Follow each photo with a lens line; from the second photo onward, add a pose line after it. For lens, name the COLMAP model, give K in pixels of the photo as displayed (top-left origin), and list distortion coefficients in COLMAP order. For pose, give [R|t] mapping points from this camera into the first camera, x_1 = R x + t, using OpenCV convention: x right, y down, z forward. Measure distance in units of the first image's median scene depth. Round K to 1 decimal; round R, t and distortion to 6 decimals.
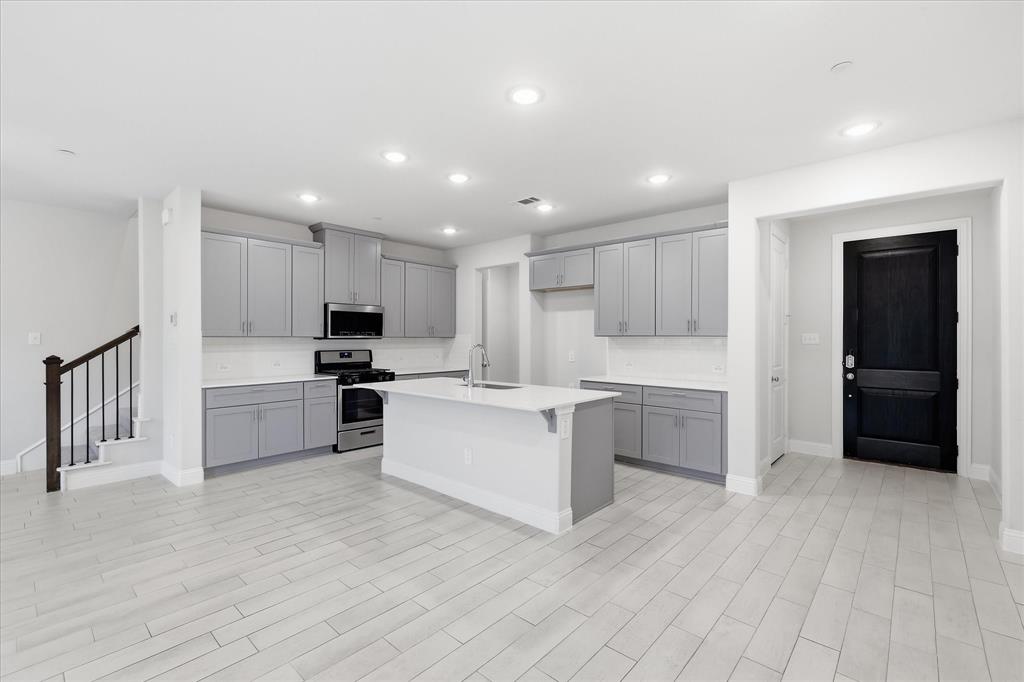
lens RADIAL K [[456.3, 0, 511.6], [0, 456.3, 342.9], [0, 0, 1]] dist [0.018660, -0.001958]
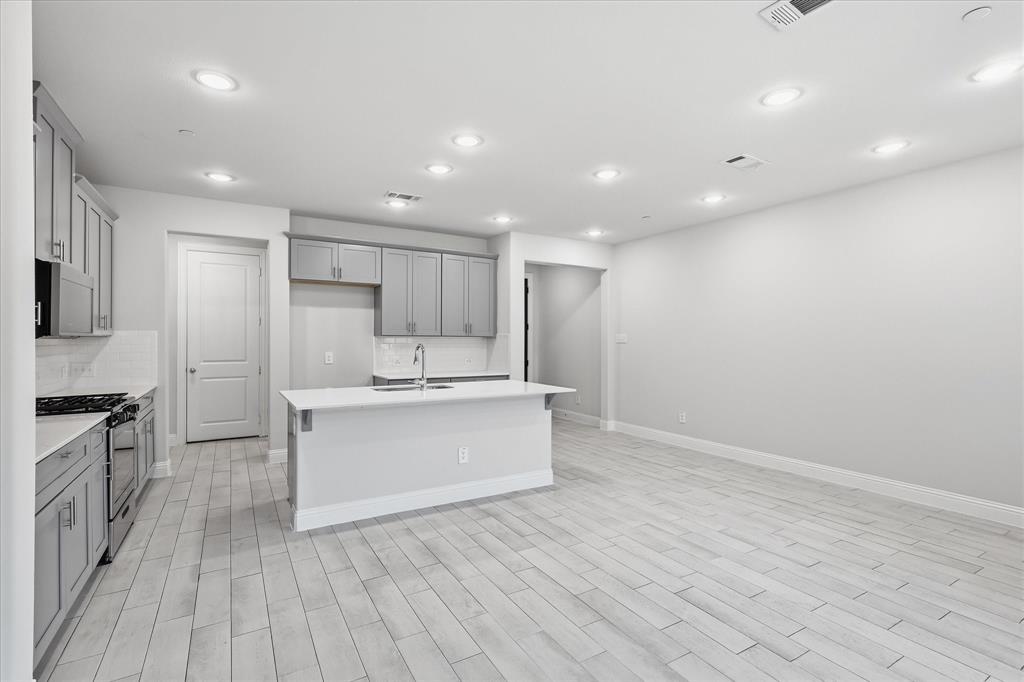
lens RADIAL K [[484.4, 0, 519.2], [0, 484.4, 340.5], [0, 0, 1]] dist [0.005474, 0.000323]
pose [[0.283118, -0.000653, 0.959085, -1.081789], [0.007043, 0.999974, -0.001398, -0.000640], [-0.959059, 0.007150, 0.283115, 0.579461]]
